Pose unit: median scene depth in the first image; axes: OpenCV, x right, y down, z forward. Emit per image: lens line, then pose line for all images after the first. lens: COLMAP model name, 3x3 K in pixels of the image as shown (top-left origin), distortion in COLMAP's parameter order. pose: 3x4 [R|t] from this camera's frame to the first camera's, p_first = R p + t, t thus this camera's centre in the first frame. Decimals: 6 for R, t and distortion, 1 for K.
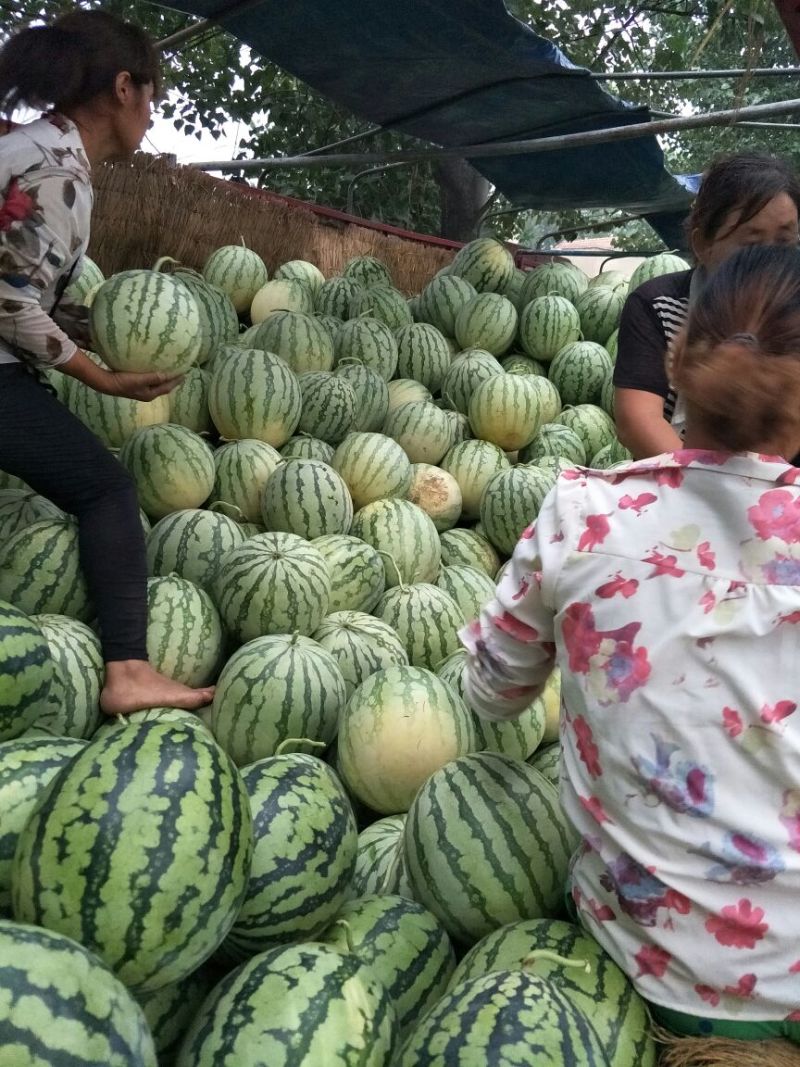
lens RADIAL K [[881.7, 0, 416.3], [0, 881.7, 541.3], [0, 0, 1]] dist [0.140031, -0.322043]
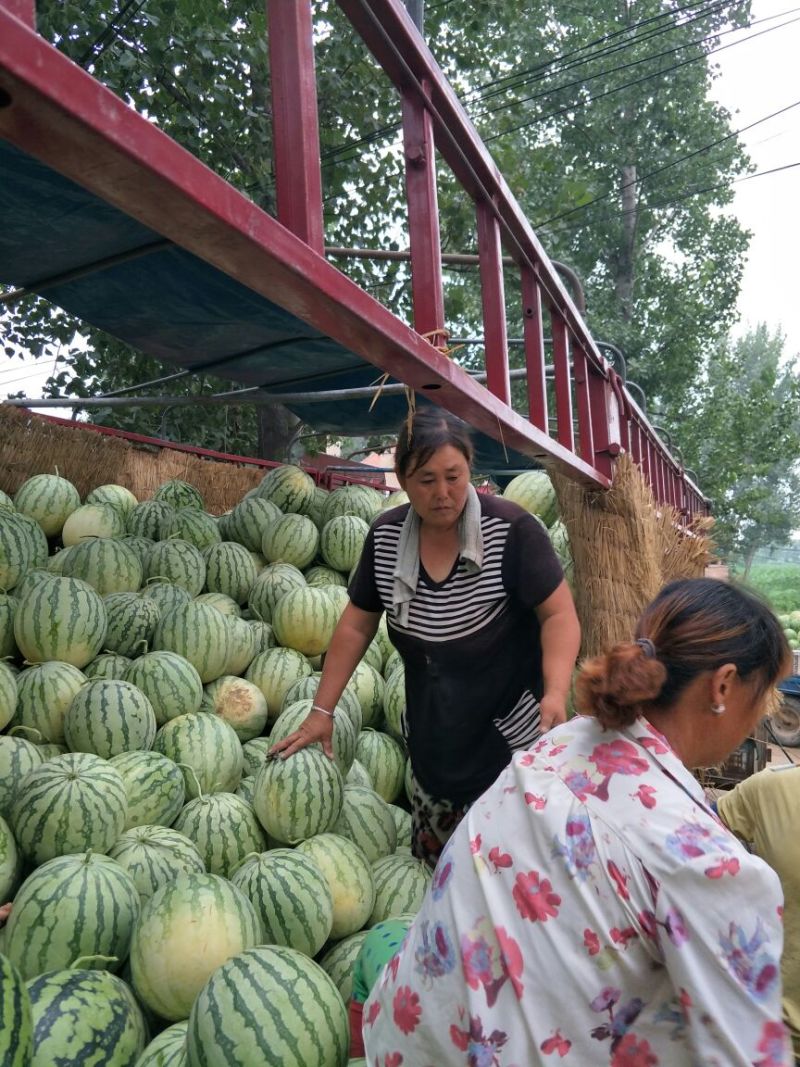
lens RADIAL K [[884.5, 0, 423.2], [0, 884.5, 537.9], [0, 0, 1]] dist [0.038267, -0.074639]
pose [[0.980066, -0.021263, 0.197533, 0.035688], [0.064000, 0.975045, -0.212581, -0.006843], [-0.188084, 0.220986, 0.956969, -0.117864]]
